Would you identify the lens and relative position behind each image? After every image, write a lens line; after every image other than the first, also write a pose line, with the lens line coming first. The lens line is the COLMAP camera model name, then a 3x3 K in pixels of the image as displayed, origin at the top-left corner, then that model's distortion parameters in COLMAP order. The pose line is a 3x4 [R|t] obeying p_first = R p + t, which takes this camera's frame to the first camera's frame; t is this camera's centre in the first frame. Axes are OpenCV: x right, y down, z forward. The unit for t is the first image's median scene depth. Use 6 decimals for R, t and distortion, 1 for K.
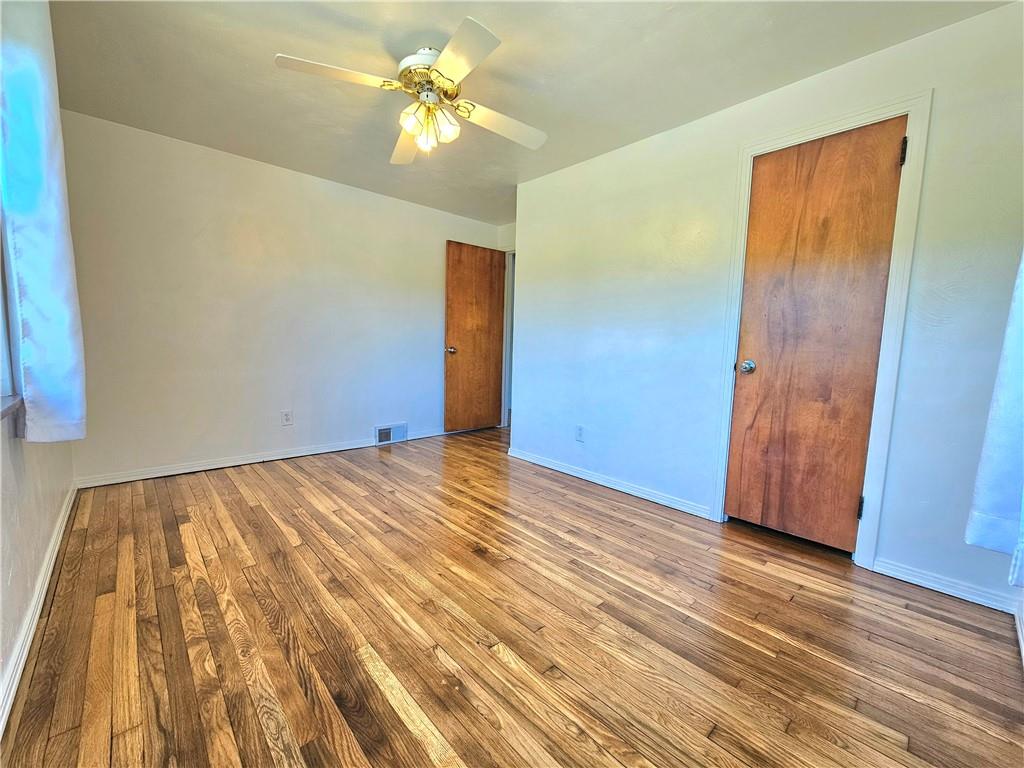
lens RADIAL K [[417.4, 0, 512.5], [0, 417.4, 386.2], [0, 0, 1]] dist [-0.002241, -0.000573]
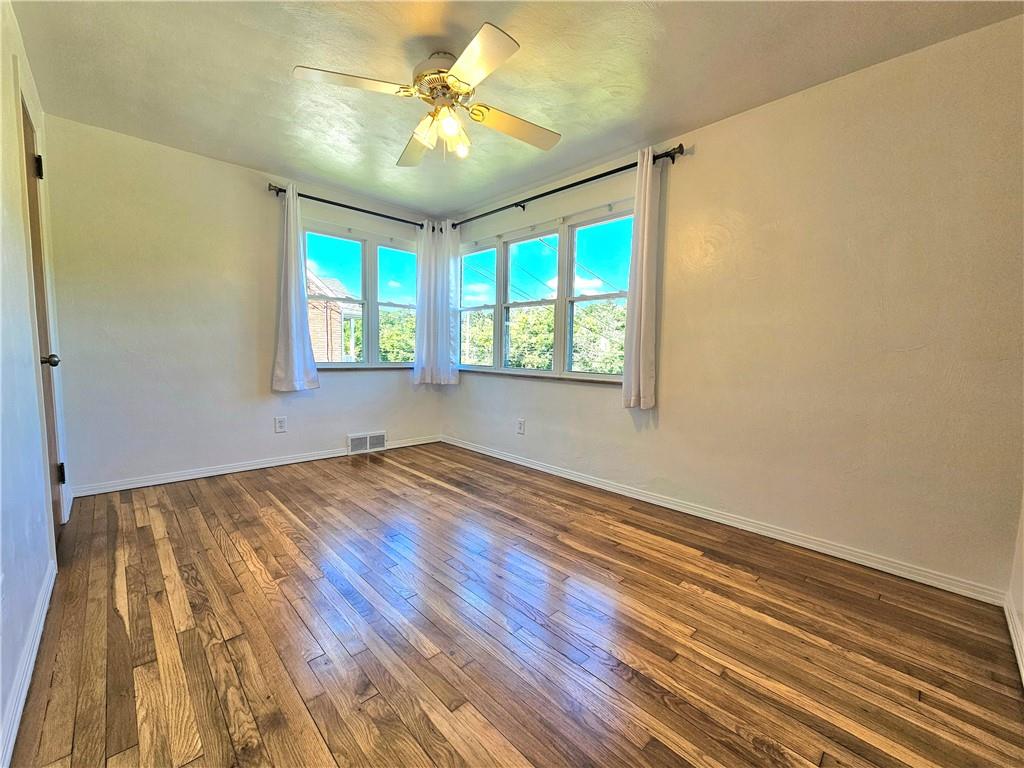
lens RADIAL K [[417.4, 0, 512.3], [0, 417.4, 384.8], [0, 0, 1]] dist [-0.002241, -0.000573]
pose [[-0.998555, -0.045635, -0.028382, -0.406440], [-0.050276, 0.979833, 0.193391, -0.262494], [0.018984, 0.194538, -0.980711, 2.365916]]
